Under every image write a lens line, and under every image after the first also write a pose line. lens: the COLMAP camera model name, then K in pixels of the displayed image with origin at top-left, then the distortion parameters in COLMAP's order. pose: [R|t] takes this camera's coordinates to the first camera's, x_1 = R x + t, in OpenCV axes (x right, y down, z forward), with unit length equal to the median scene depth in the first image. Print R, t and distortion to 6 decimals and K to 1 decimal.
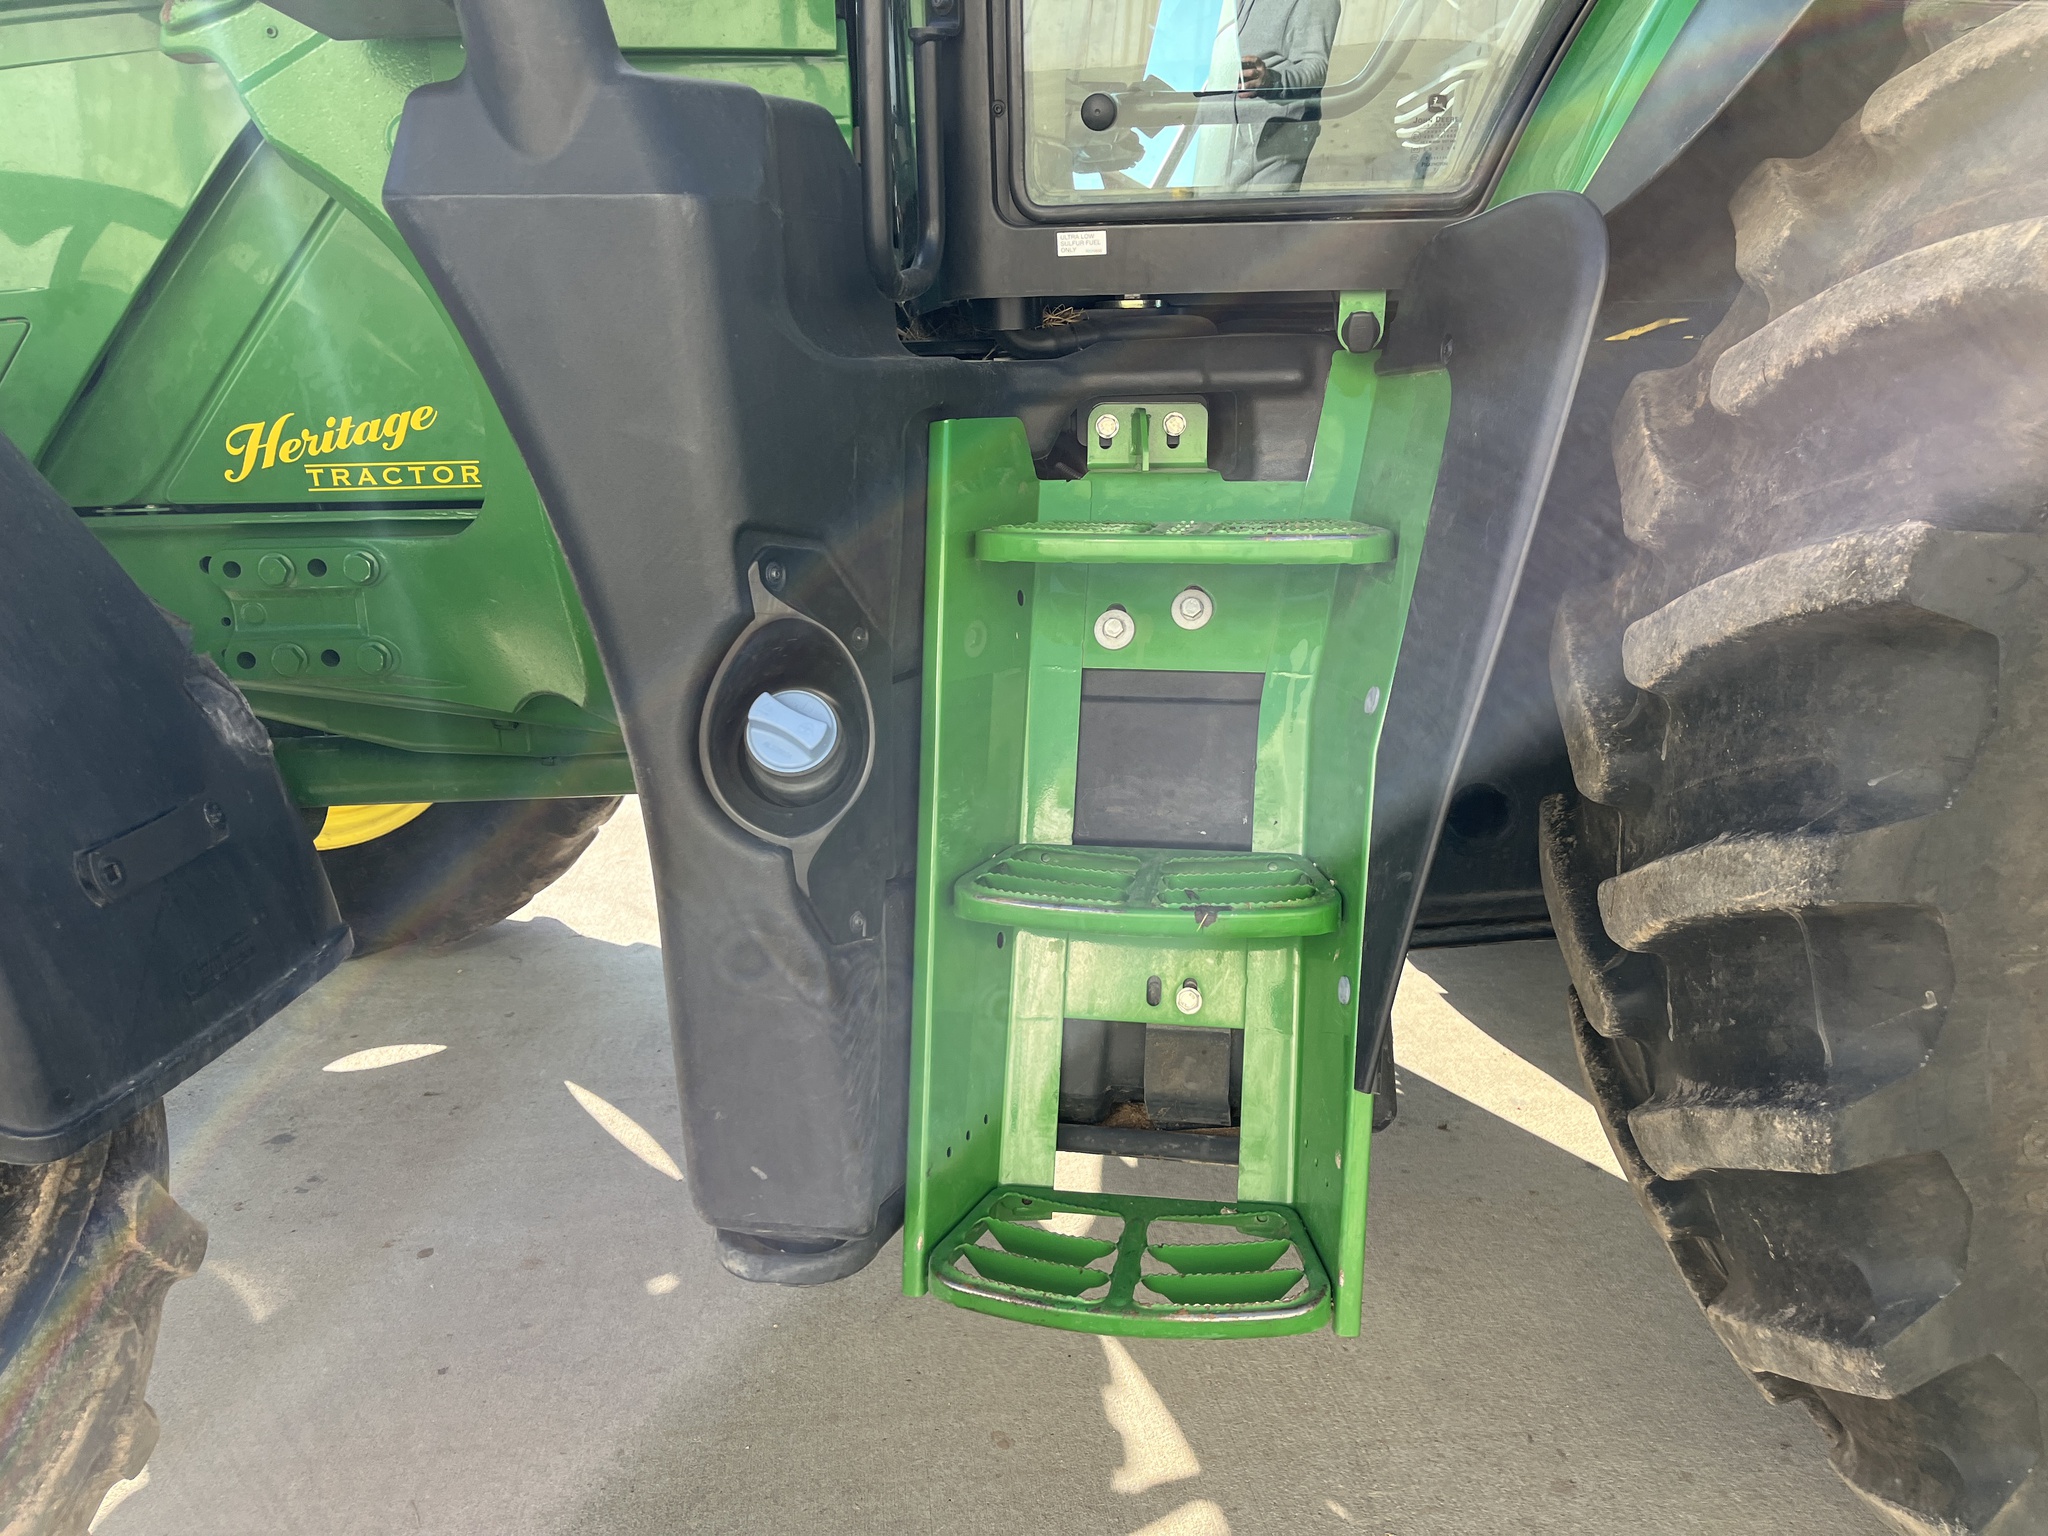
lens RADIAL K [[1557.7, 0, 1067.7], [0, 1557.7, 772.0], [0, 0, 1]] dist [0.091031, -0.135957]
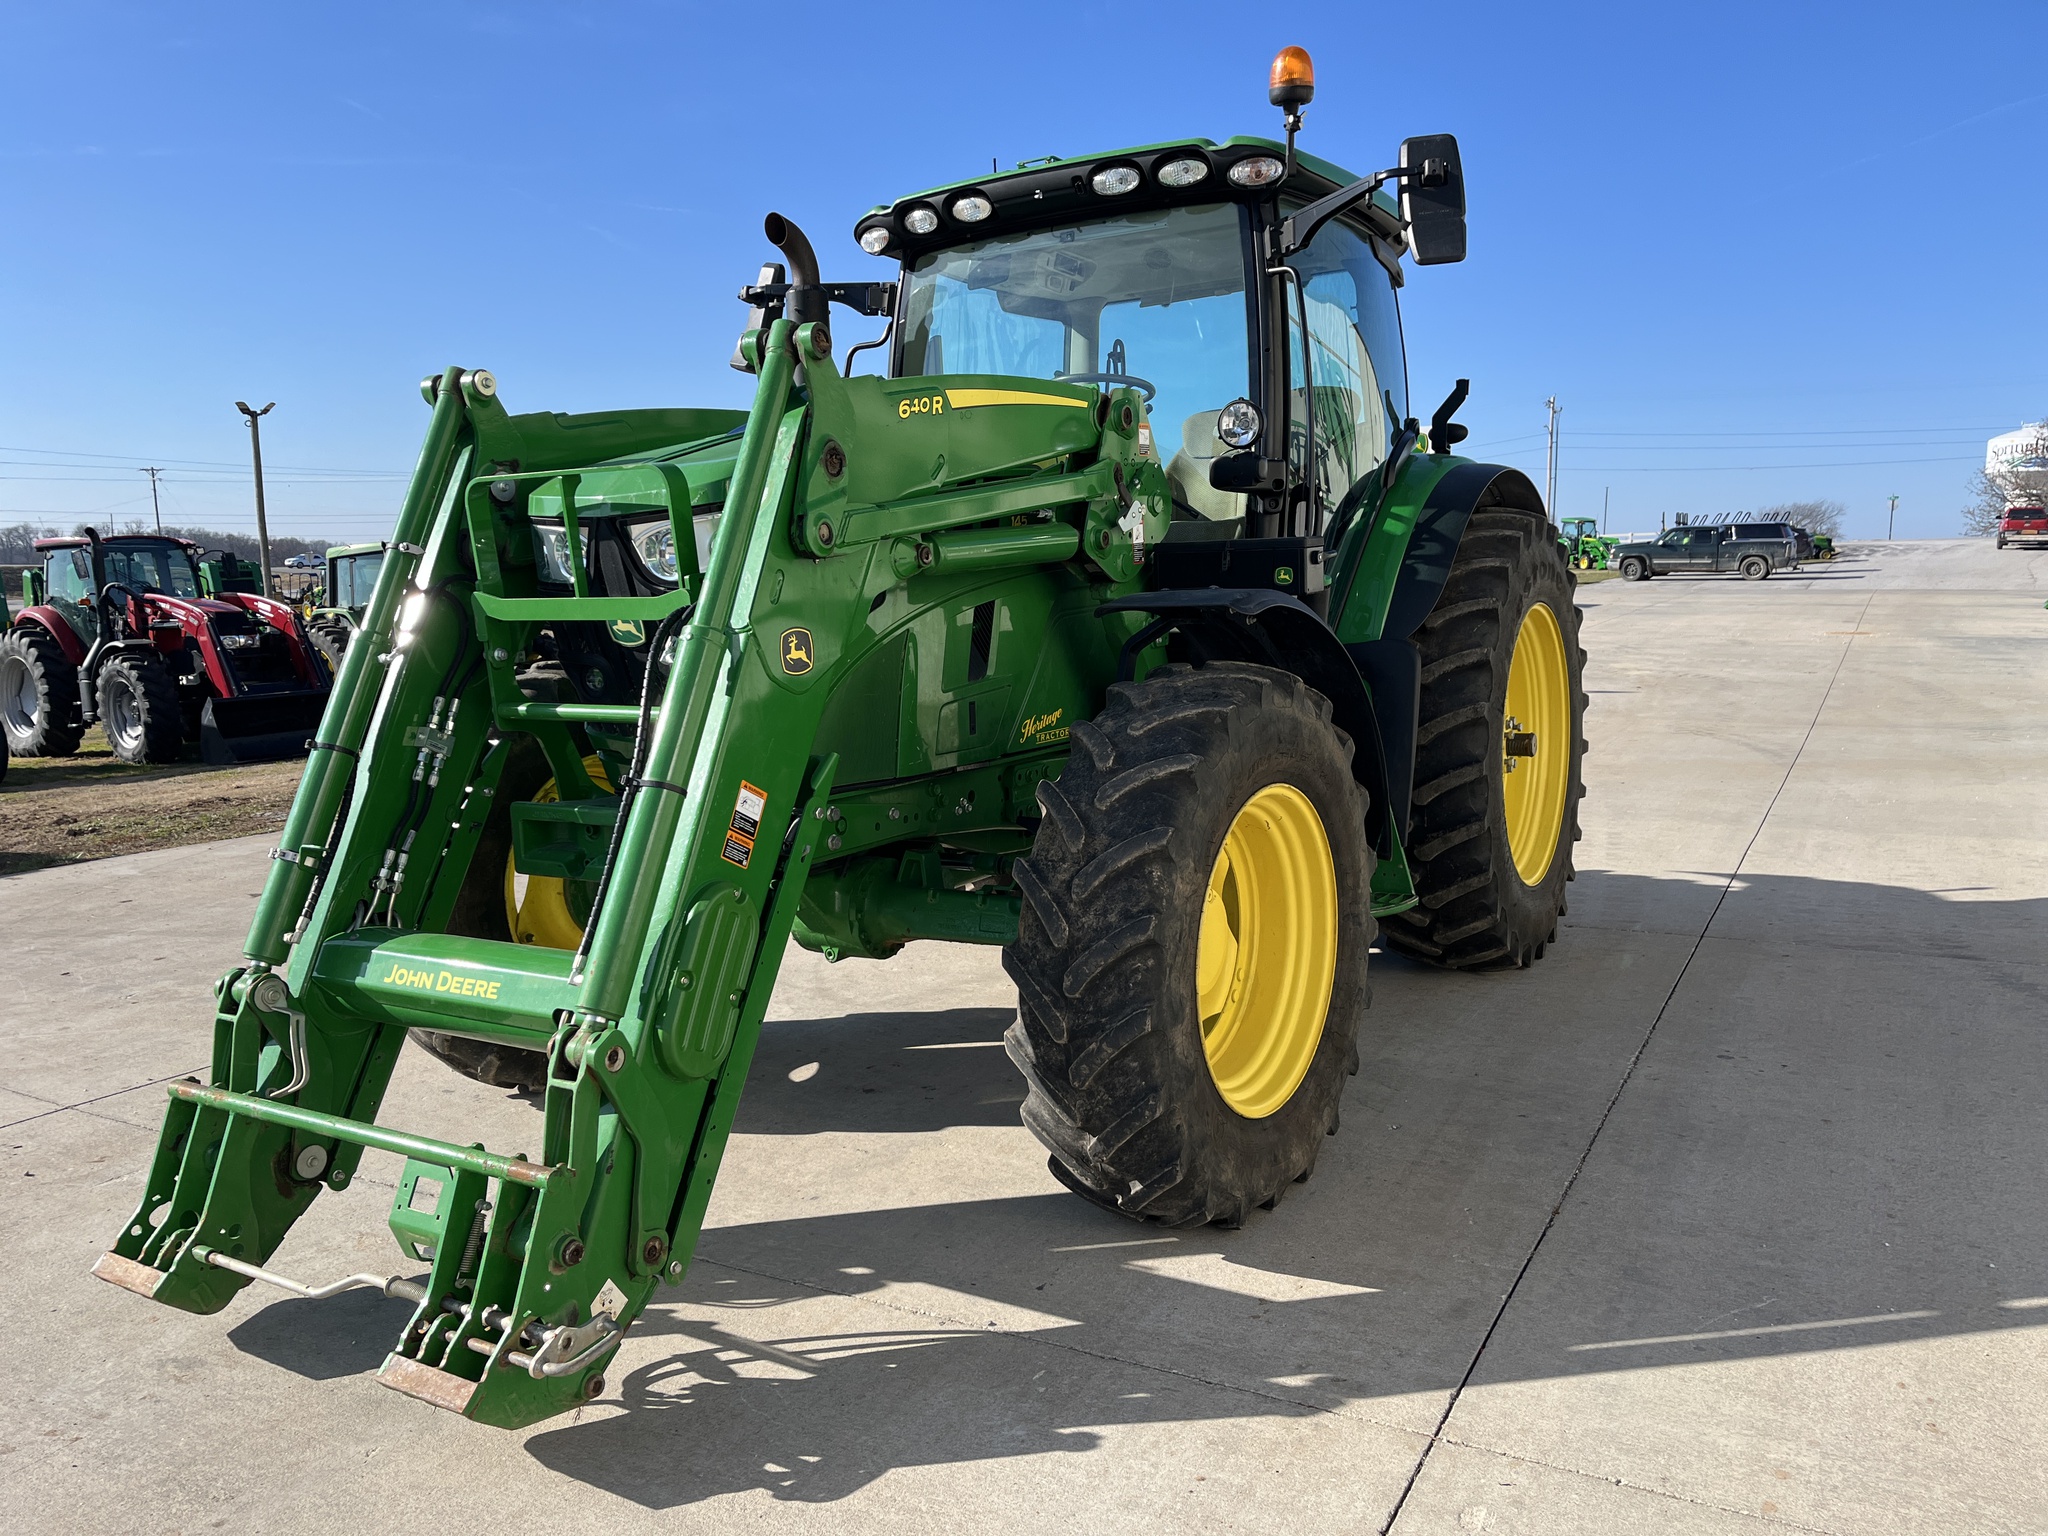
lens RADIAL K [[1557.7, 0, 1067.7], [0, 1557.7, 772.0], [0, 0, 1]] dist [0.091031, -0.135957]
pose [[0.588775, -0.102735, 0.801742, -3.227732], [0.227239, 0.972924, -0.042207, -0.017601], [-0.775698, 0.207038, 0.596178, -0.713195]]
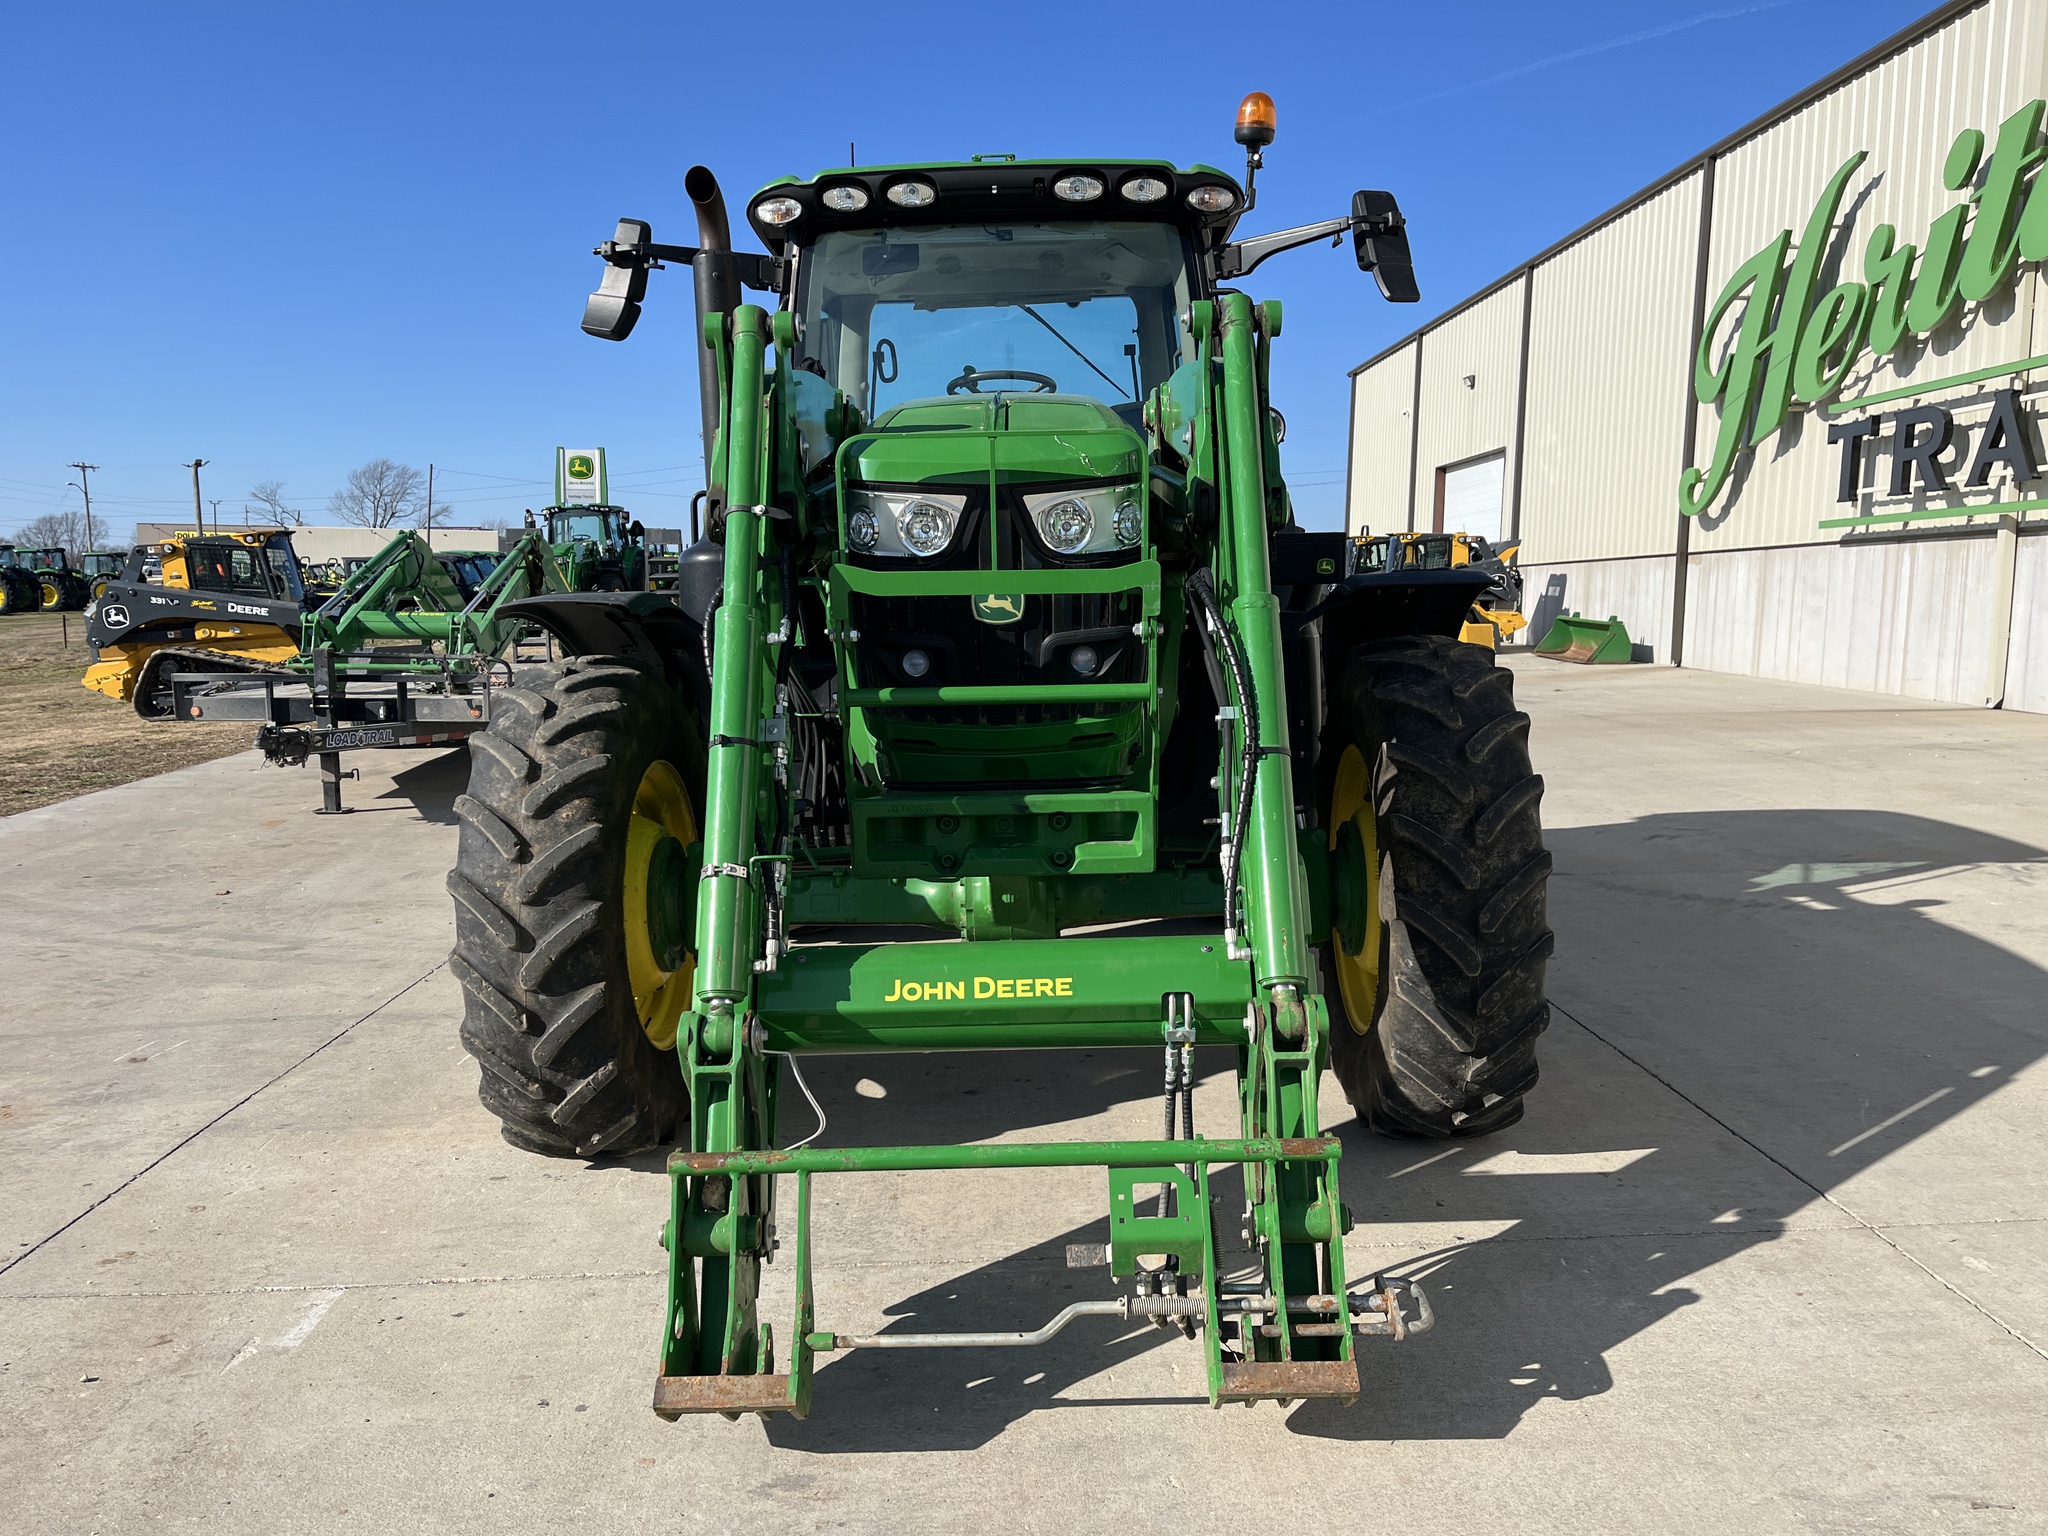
lens RADIAL K [[1526.4, 0, 1019.6], [0, 1526.4, 785.2], [0, 0, 1]] dist [0.064512, -0.090782]
pose [[0.086992, -0.120036, 0.988951, -3.932779], [0.275066, 0.957017, 0.091964, -0.463164], [-0.957482, 0.264026, 0.116271, 1.109647]]
